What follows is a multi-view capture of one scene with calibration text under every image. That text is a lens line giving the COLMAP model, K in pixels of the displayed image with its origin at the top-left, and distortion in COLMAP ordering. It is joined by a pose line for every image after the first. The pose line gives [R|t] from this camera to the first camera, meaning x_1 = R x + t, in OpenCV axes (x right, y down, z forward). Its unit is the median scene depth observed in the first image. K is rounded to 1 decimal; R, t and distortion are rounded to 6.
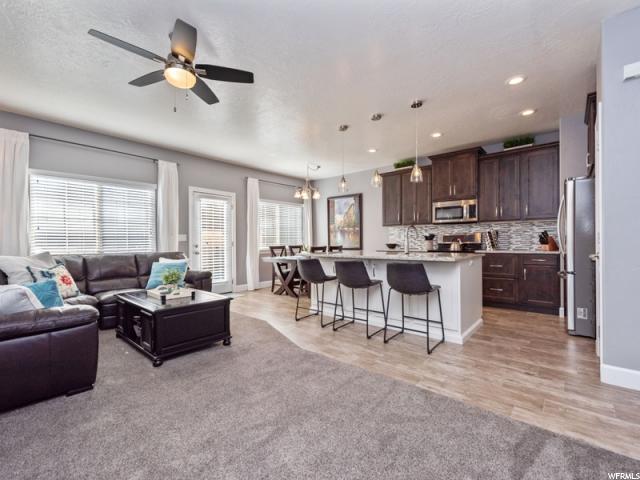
lens RADIAL K [[284.2, 0, 322.4], [0, 284.2, 242.7], [0, 0, 1]] dist [0.013526, -0.000012]
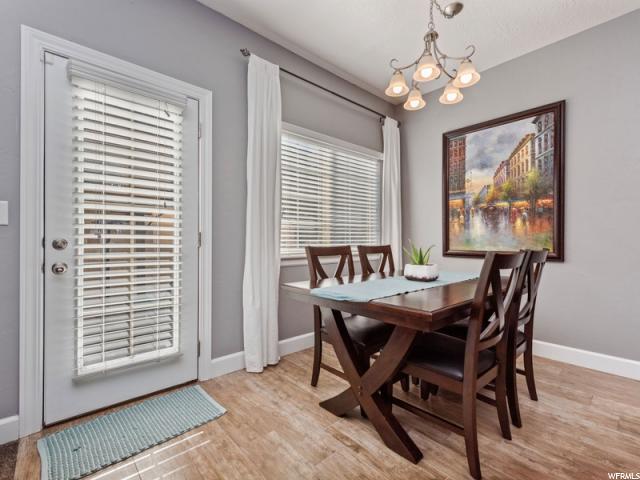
lens RADIAL K [[288.2, 0, 320.0], [0, 288.2, 240.0], [0, 0, 1]] dist [0.003792, 0.000378]
pose [[0.990254, 0.012032, -0.138754, -0.121707], [-0.012433, 0.999921, -0.002020, 0.003860], [0.138718, 0.003725, 0.990325, 0.653778]]
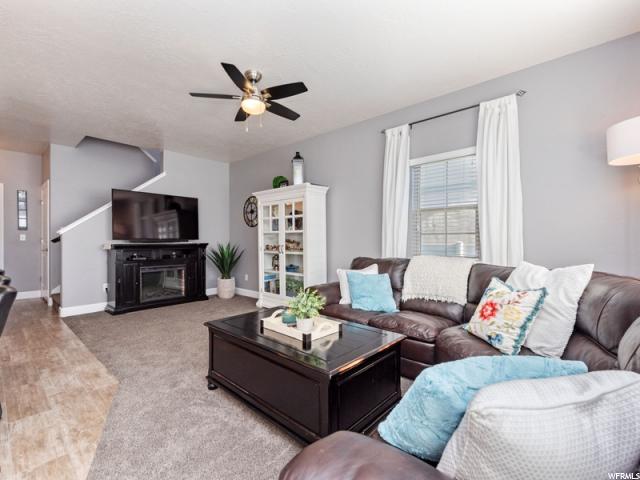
lens RADIAL K [[288.2, 0, 320.0], [0, 288.2, 240.0], [0, 0, 1]] dist [0.003792, 0.000378]
pose [[-0.999827, 0.006110, 0.017584, -0.297349], [0.006115, 0.999981, 0.000215, -0.005577], [-0.017583, 0.000323, -0.999845, 0.828659]]
